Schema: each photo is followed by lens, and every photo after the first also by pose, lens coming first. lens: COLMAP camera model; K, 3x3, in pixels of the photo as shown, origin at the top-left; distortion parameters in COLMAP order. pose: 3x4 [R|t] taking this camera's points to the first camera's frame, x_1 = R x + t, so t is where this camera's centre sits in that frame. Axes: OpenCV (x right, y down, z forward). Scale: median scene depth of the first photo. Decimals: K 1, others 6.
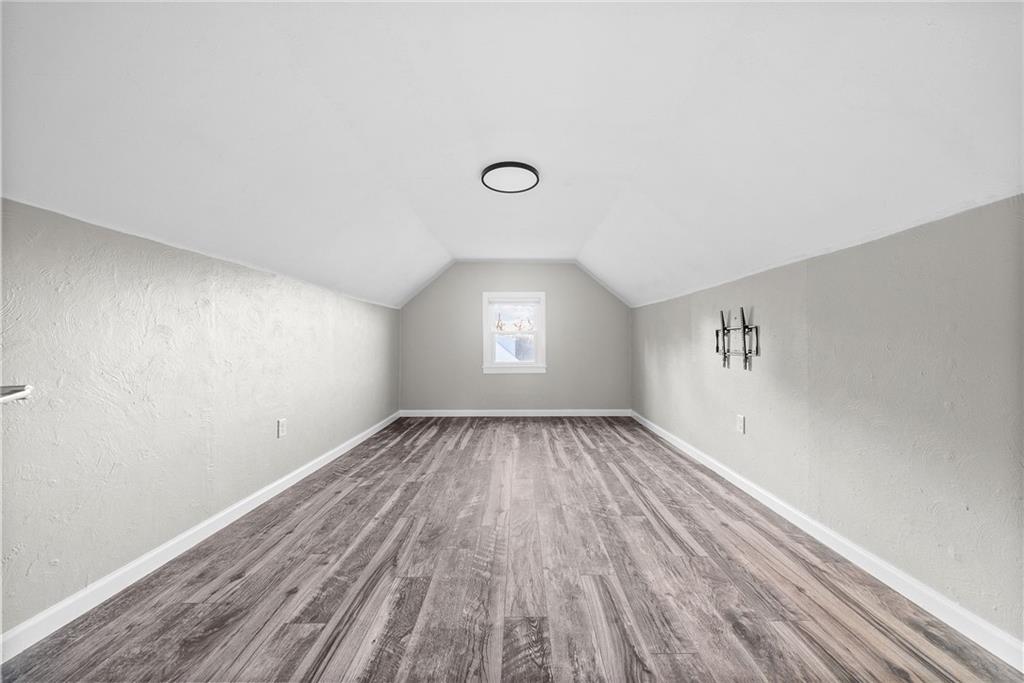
lens RADIAL K [[661.5, 0, 525.5], [0, 661.5, 343.2], [0, 0, 1]] dist [-0.081169, 0.071773]
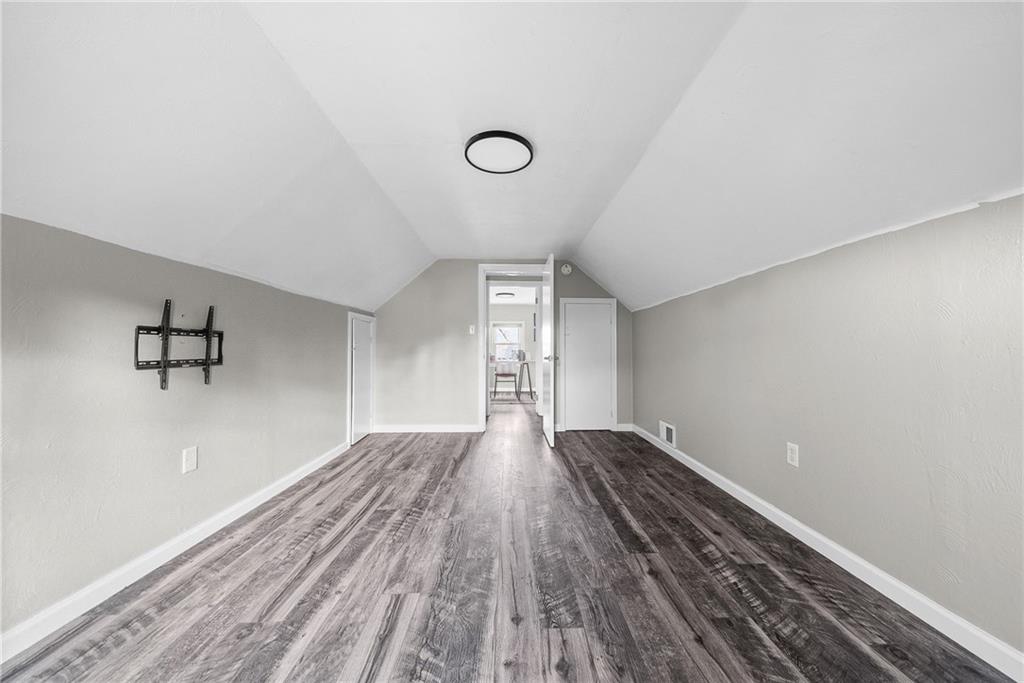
lens RADIAL K [[661.5, 0, 525.5], [0, 661.5, 343.2], [0, 0, 1]] dist [-0.081169, 0.071773]
pose [[-0.999847, 0.007845, -0.015648, -0.047941], [0.008035, 0.999894, -0.012138, 0.004086], [0.015551, -0.012262, -0.999804, 2.059824]]
